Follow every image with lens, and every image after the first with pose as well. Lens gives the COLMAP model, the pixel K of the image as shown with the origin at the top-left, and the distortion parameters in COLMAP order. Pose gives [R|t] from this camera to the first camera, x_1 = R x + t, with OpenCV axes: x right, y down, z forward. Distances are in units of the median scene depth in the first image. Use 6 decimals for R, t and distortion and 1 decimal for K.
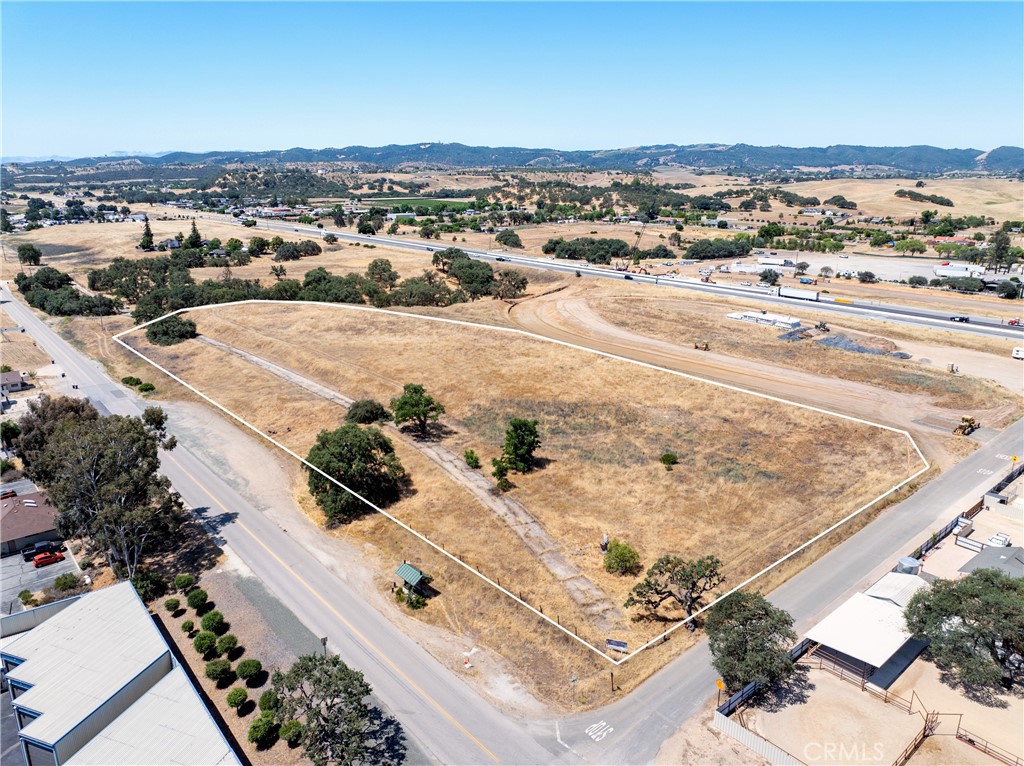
lens RADIAL K [[723.8, 0, 512.0], [0, 723.8, 383.0], [0, 0, 1]] dist [-0.034376, -0.001874]
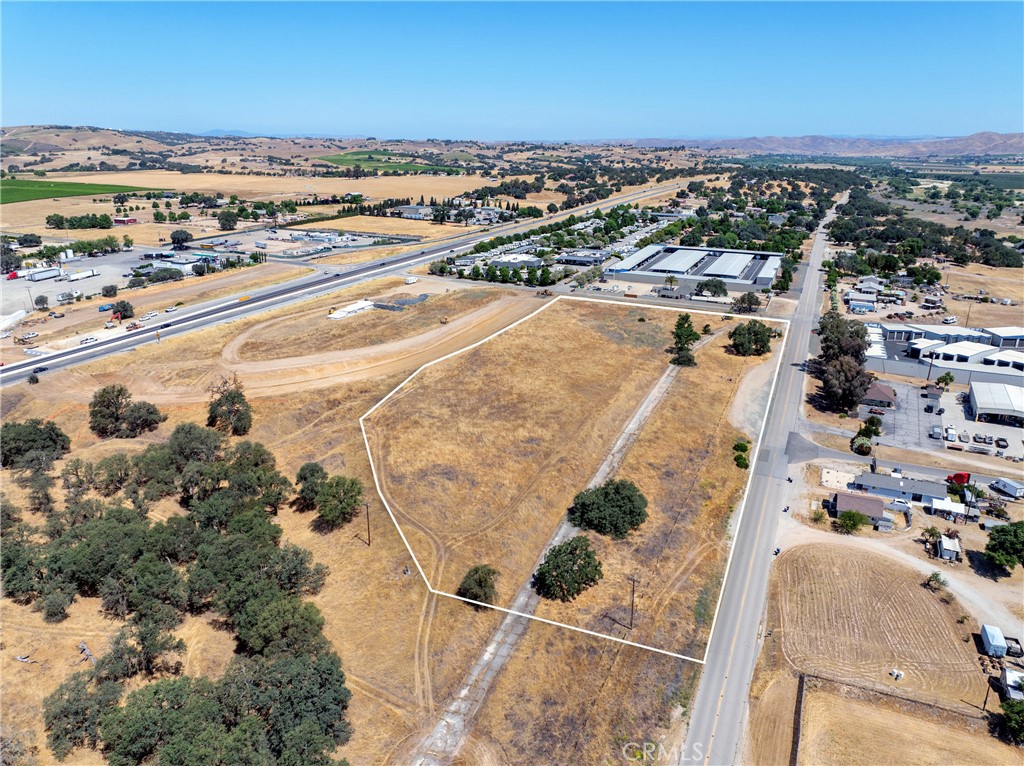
lens RADIAL K [[710.0, 0, 512.0], [0, 710.0, 383.0], [0, 0, 1]] dist [-0.054211, 0.000760]
pose [[-0.437152, -0.306447, 0.845570, -1.230571], [0.232936, 0.869505, 0.435547, -0.625218], [-0.868700, 0.387364, -0.308723, 1.589034]]
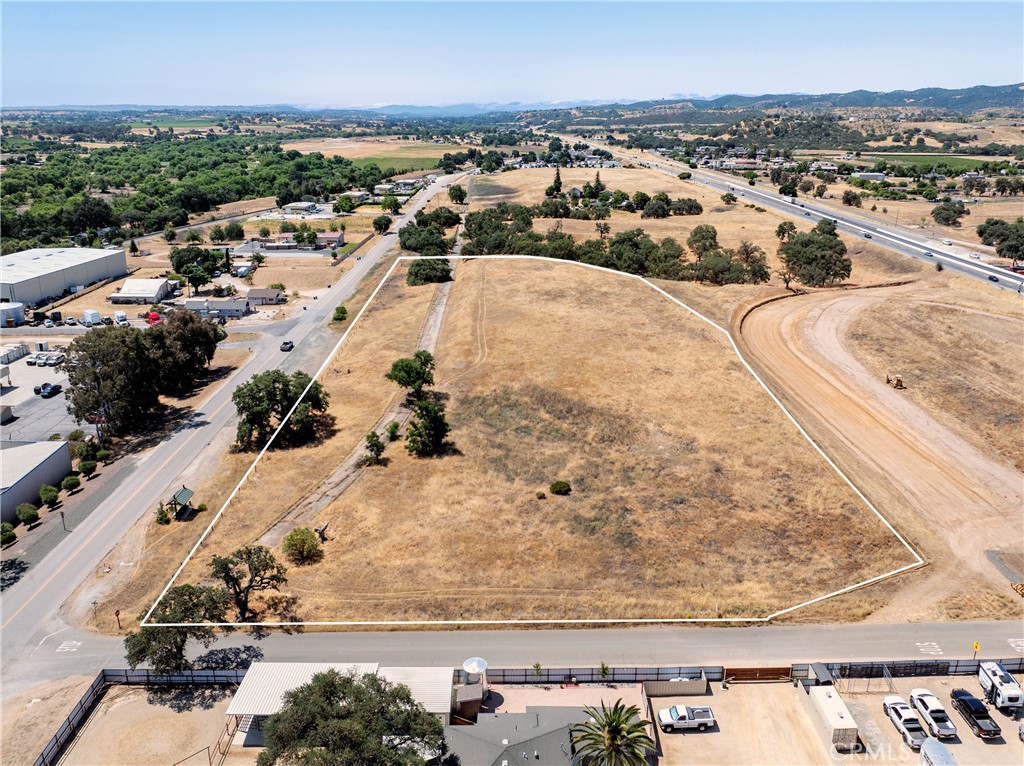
lens RADIAL K [[777.7, 0, 512.0], [0, 777.7, 383.0], [0, 0, 1]] dist [-0.035881, -0.001660]
pose [[0.770057, 0.204047, -0.604464, 0.502576], [-0.175251, 0.978680, 0.107109, -0.074859], [0.613432, 0.023453, 0.789399, 0.165324]]
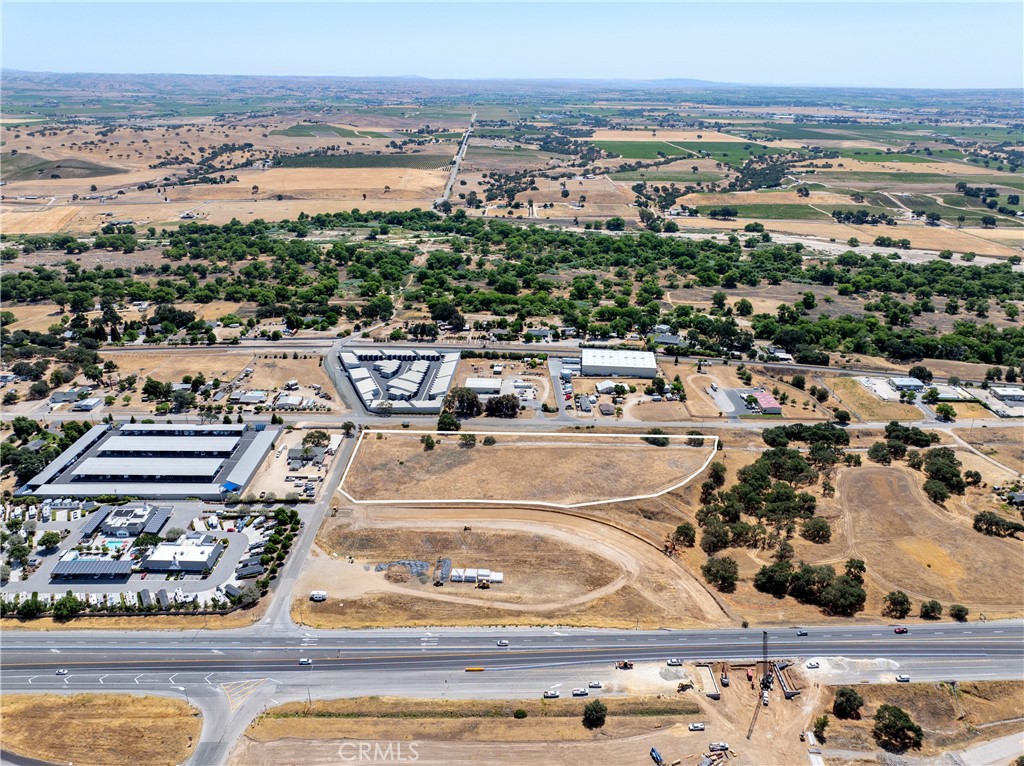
lens RADIAL K [[710.0, 0, 512.0], [0, 710.0, 383.0], [0, 0, 1]] dist [-0.054211, 0.000760]
pose [[-0.635423, 0.292105, -0.714781, 1.648433], [-0.223713, 0.816341, 0.532484, -1.595745], [0.739047, 0.498258, -0.453374, 1.996279]]
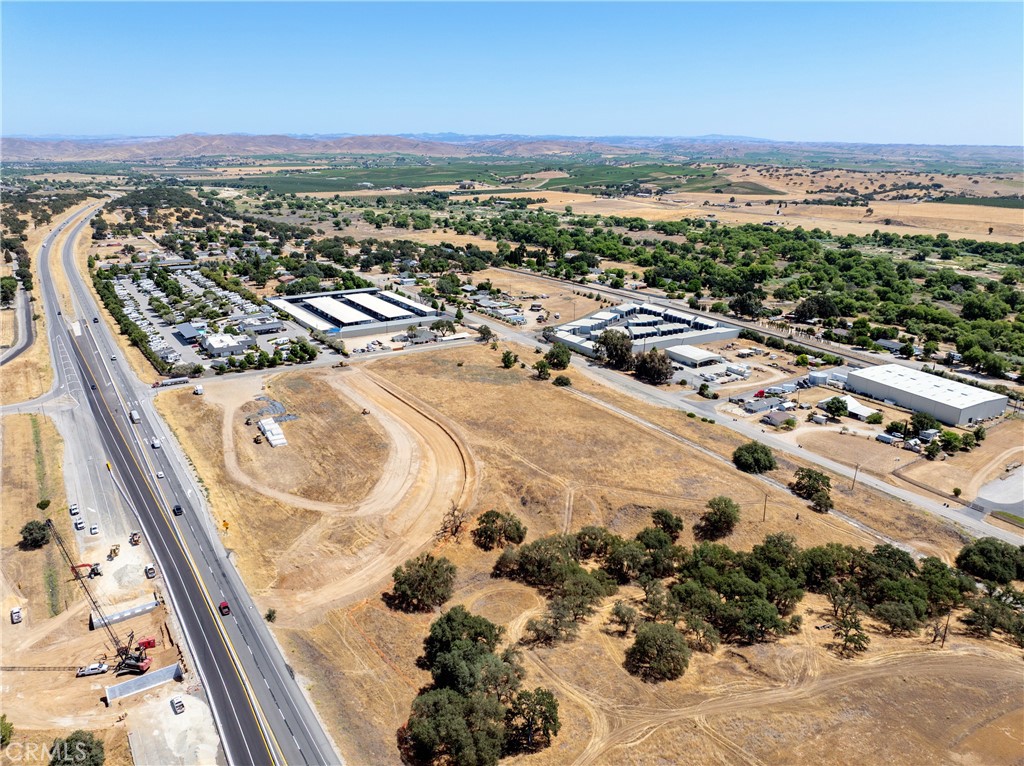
lens RADIAL K [[723.8, 0, 512.0], [0, 723.8, 383.0], [0, 0, 1]] dist [-0.034376, -0.001874]
pose [[-0.992860, -0.055374, 0.105657, -0.240835], [0.012915, 0.830625, 0.556682, -1.102605], [-0.118587, 0.554072, -0.823979, 2.535402]]
